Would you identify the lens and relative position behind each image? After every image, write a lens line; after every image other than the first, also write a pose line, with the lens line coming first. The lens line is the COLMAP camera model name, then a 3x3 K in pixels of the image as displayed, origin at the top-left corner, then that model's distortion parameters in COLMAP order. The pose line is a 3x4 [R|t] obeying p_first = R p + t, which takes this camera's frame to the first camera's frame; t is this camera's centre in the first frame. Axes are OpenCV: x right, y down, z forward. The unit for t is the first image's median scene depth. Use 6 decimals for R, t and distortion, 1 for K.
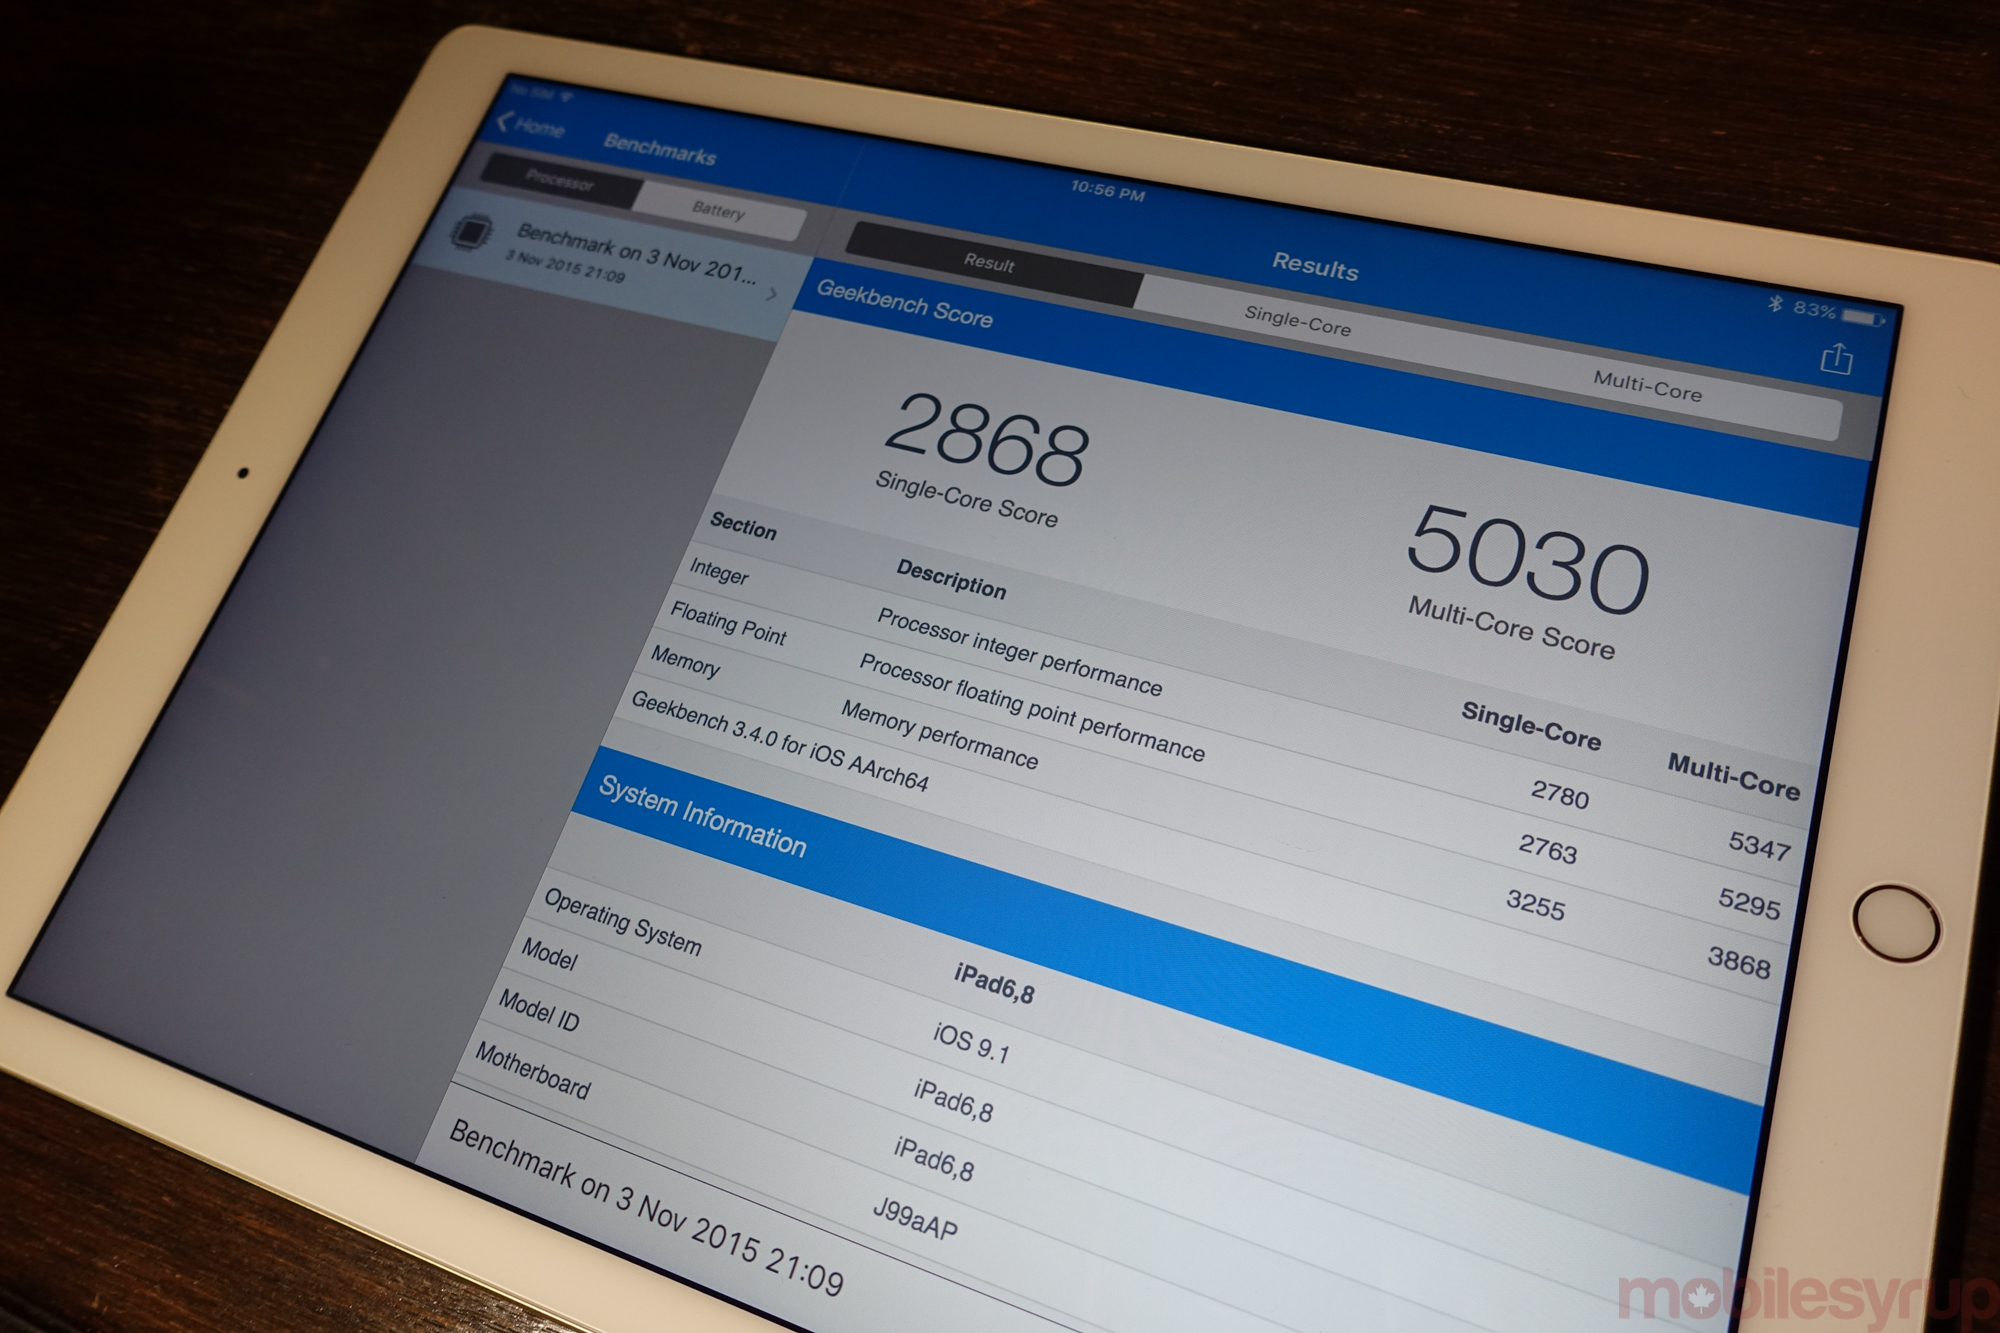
lens RADIAL K [[1195.8, 0, 1000.0], [0, 1195.8, 666.5], [0, 0, 1]] dist [-0.000997, -0.000388]
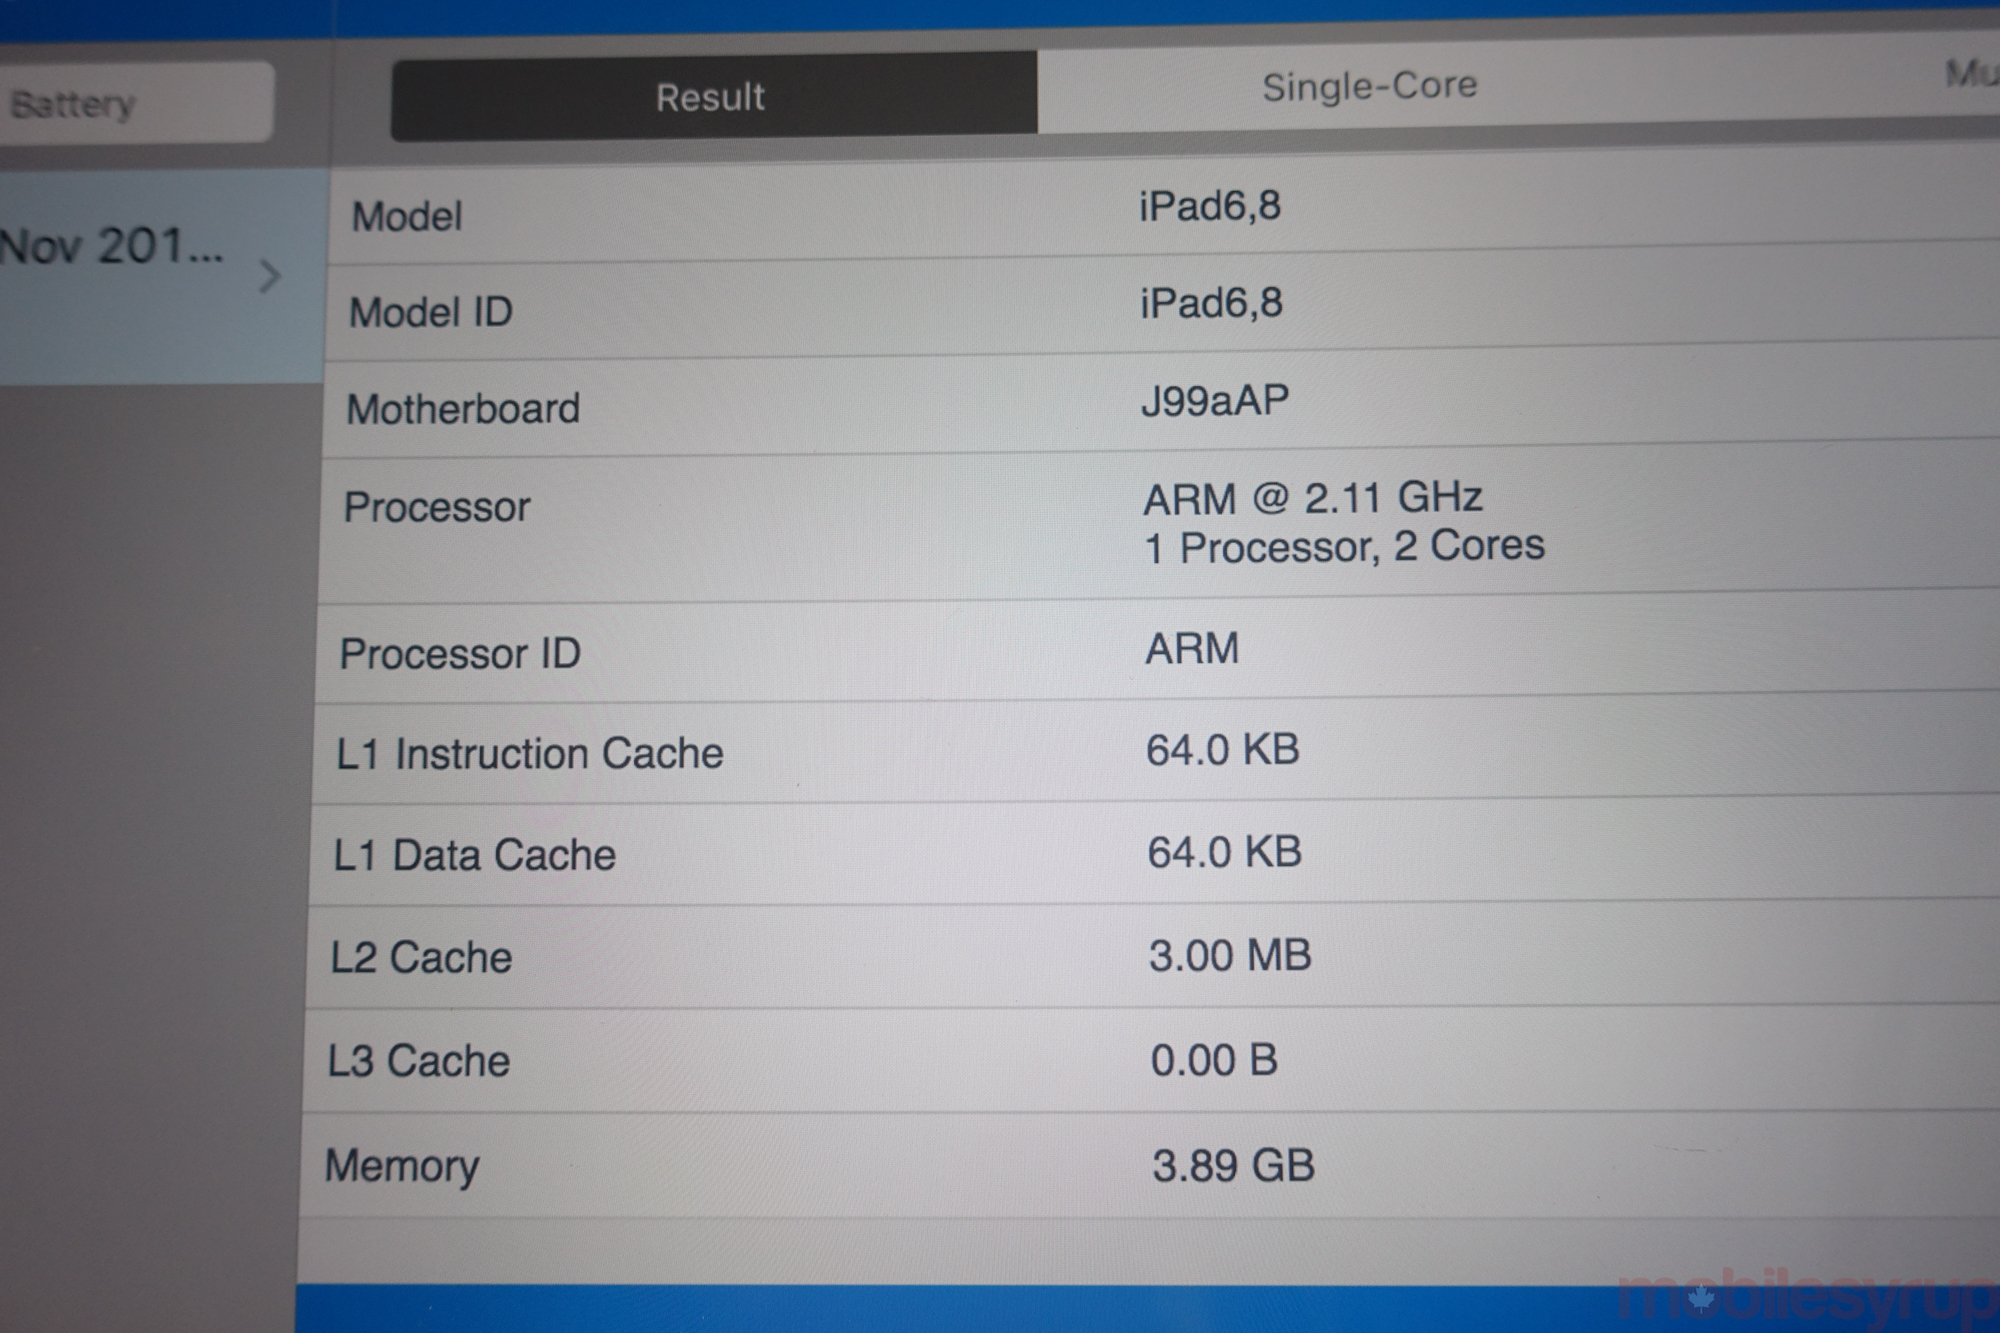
lens RADIAL K [[1195.8, 0, 1000.0], [0, 1195.8, 666.5], [0, 0, 1]] dist [-0.000997, -0.000388]
pose [[0.935691, -0.316787, 0.155333, -0.045128], [0.271043, 0.927251, 0.258343, -0.212351], [-0.225872, -0.199627, 0.953483, 0.461209]]
